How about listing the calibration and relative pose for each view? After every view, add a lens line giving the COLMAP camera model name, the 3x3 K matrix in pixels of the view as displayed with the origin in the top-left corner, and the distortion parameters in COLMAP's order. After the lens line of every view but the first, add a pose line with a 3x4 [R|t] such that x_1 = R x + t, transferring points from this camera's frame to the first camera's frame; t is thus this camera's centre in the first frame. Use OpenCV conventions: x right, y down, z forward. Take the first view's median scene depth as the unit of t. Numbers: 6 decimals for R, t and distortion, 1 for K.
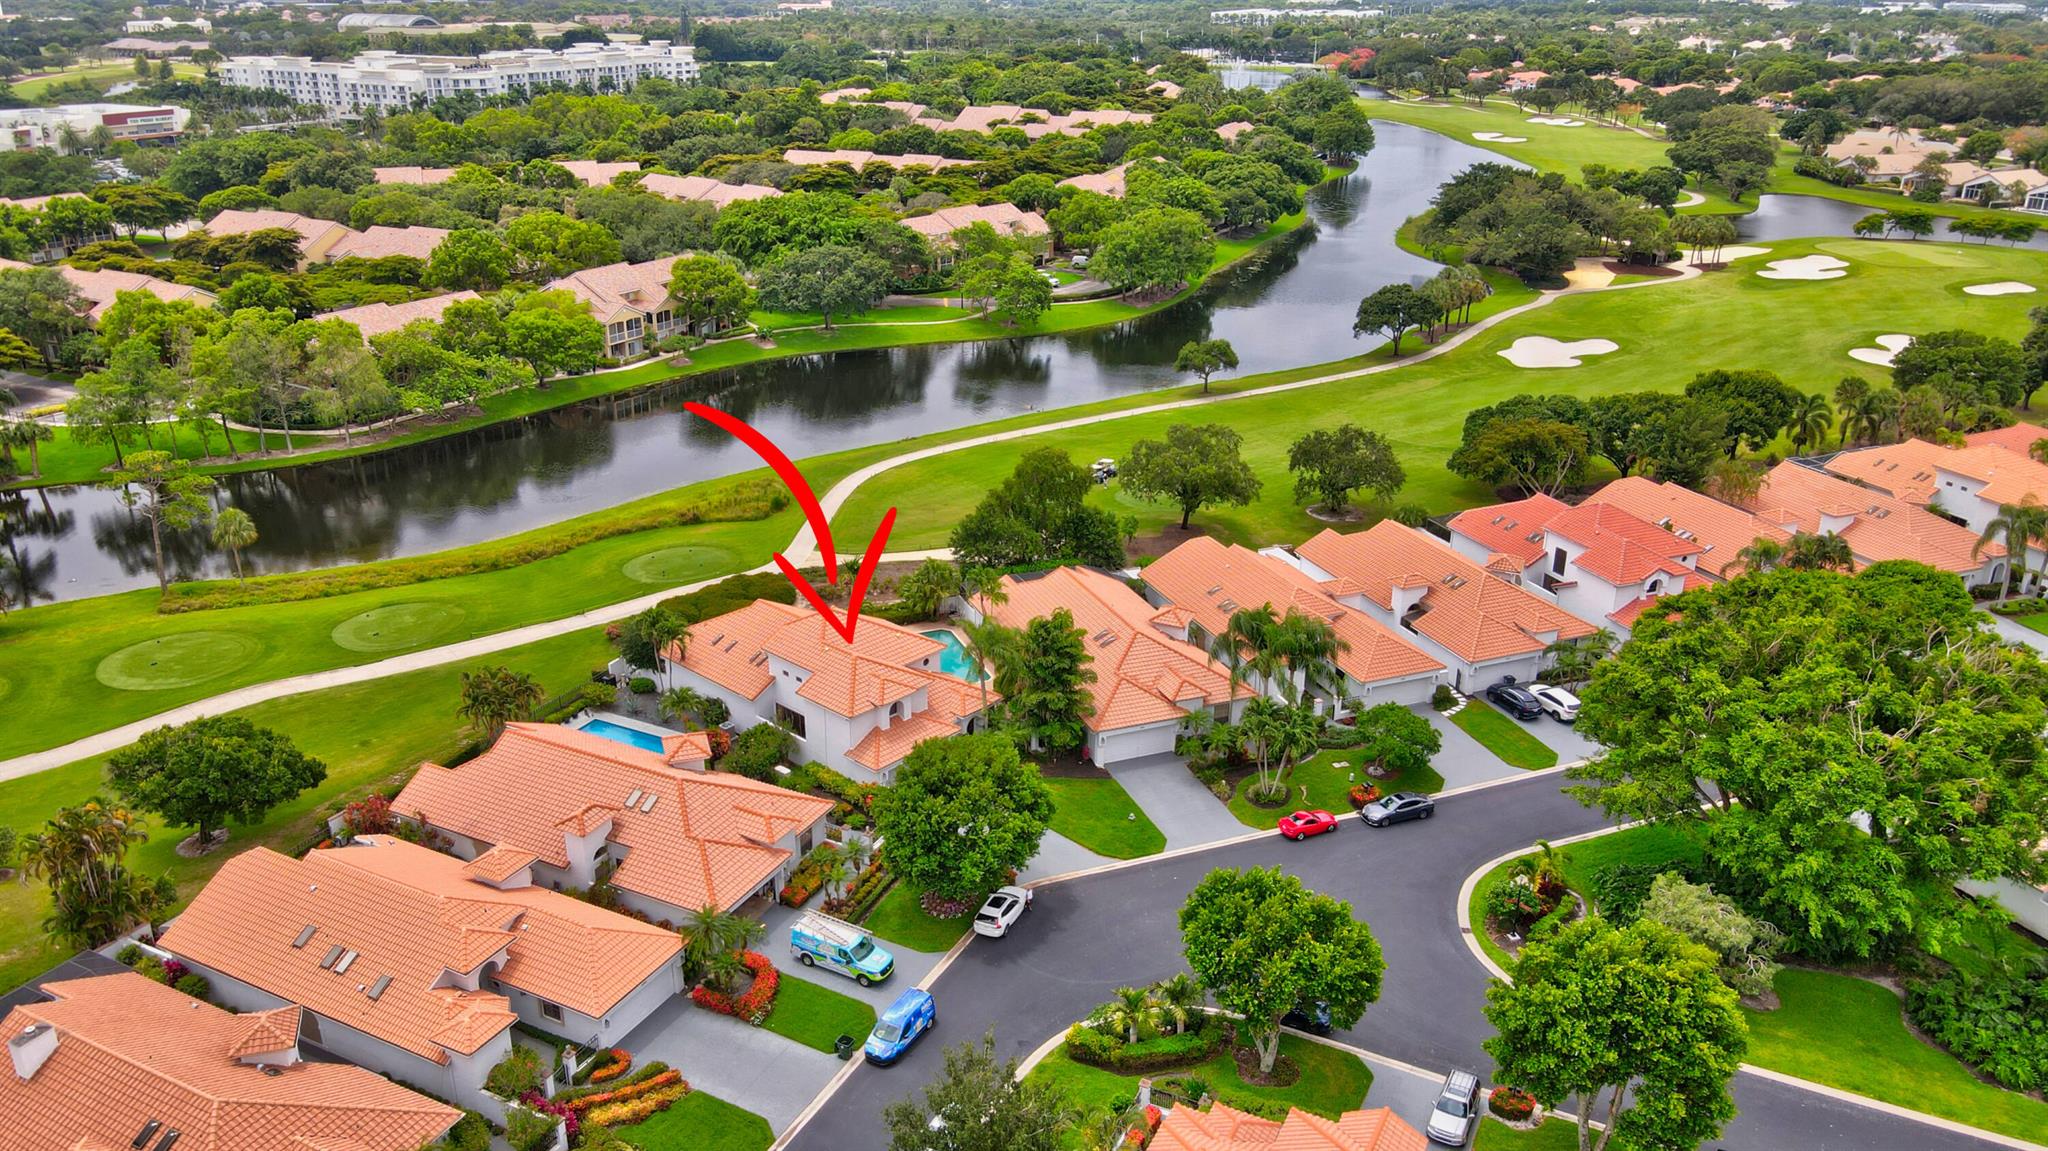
lens RADIAL K [[1522.7, 0, 1025.0], [0, 1522.7, 564.6], [0, 0, 1]] dist [0.003760, 0.013516]
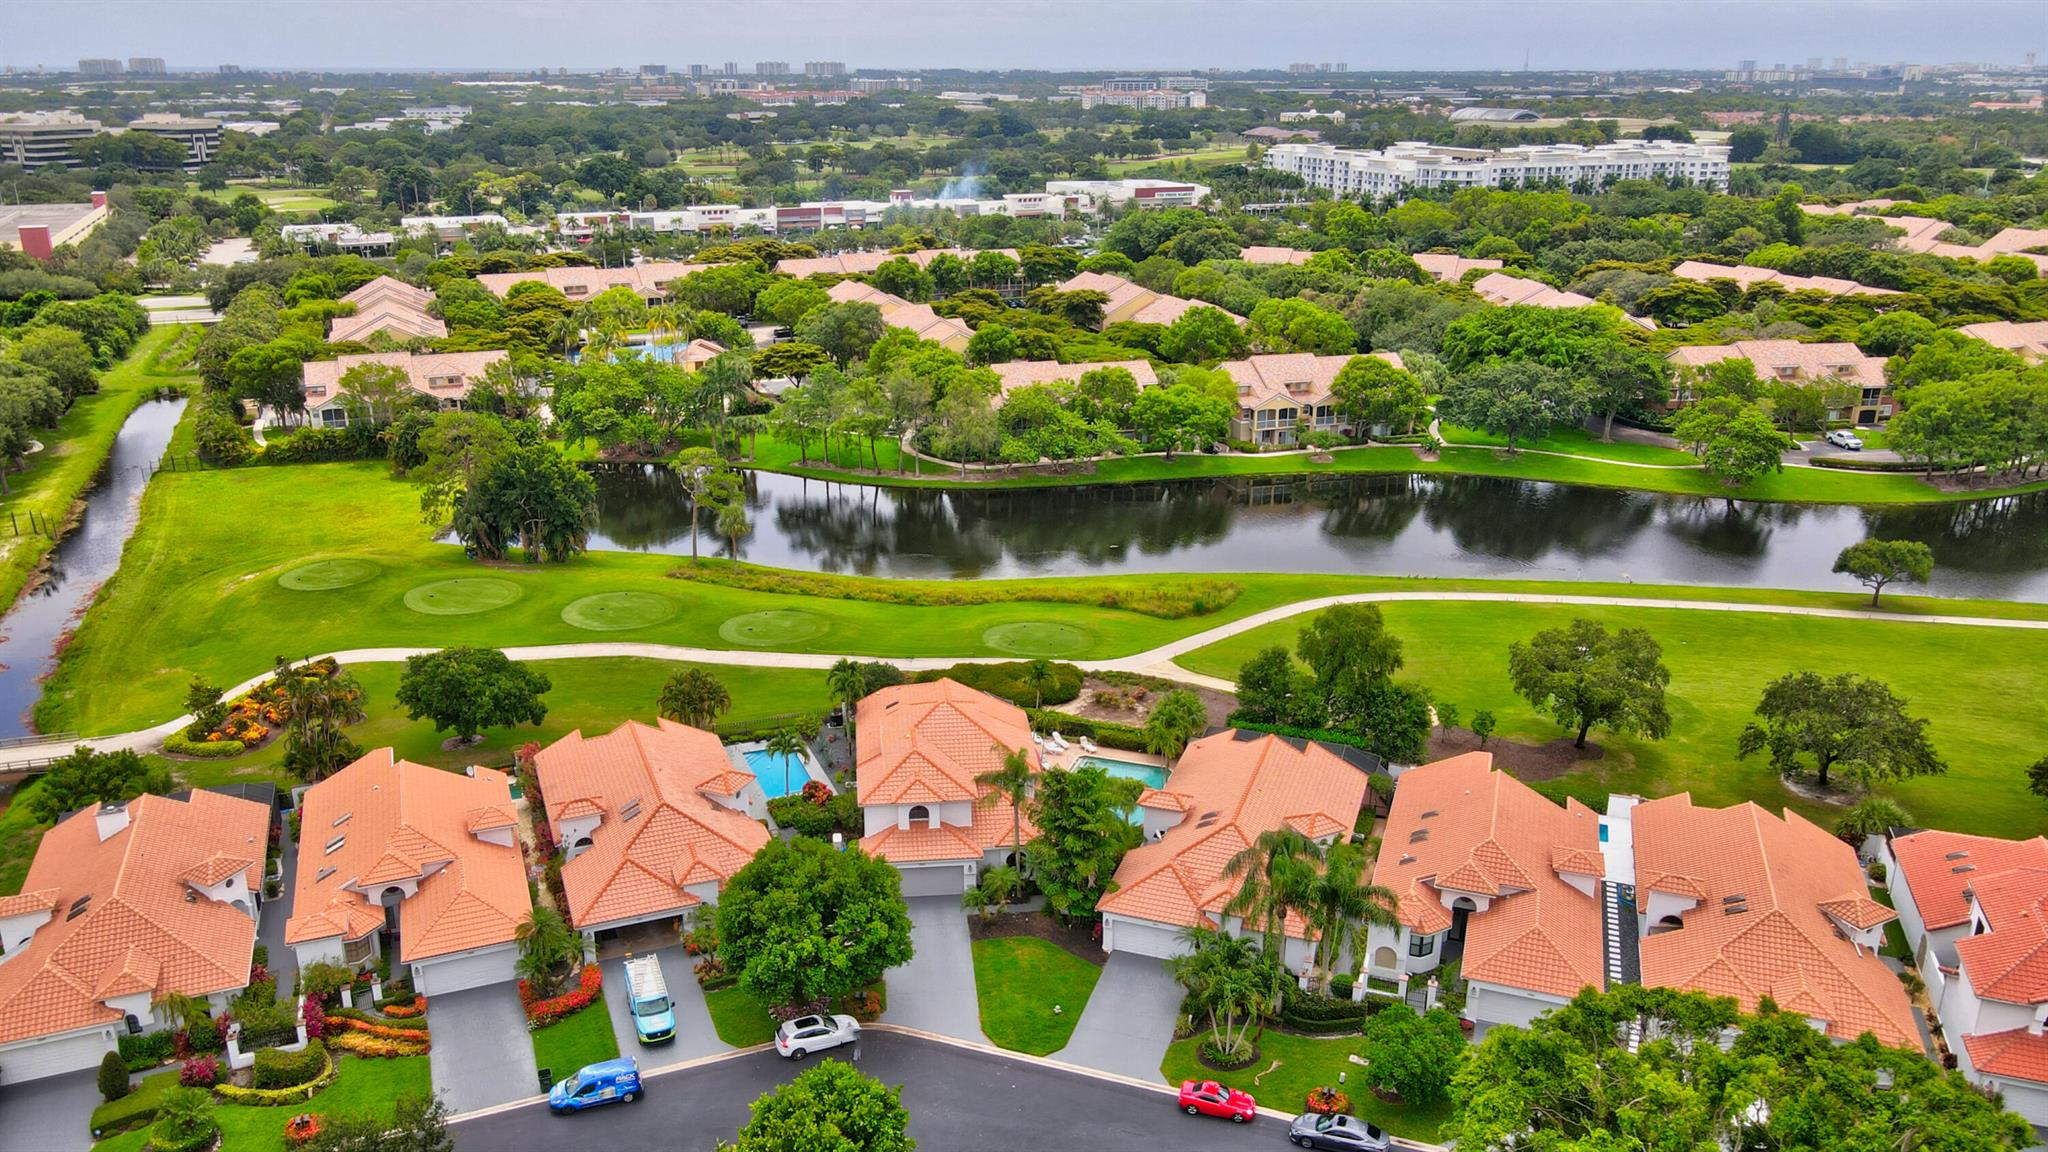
lens RADIAL K [[1522.7, 0, 1025.7], [0, 1522.7, 581.3], [0, 0, 1]] dist [0.003760, 0.013516]
pose [[0.752640, 0.211541, -0.623525, 0.252951], [-0.239898, 0.969994, 0.039512, -0.048311], [0.613174, 0.119845, 0.780804, 0.122756]]
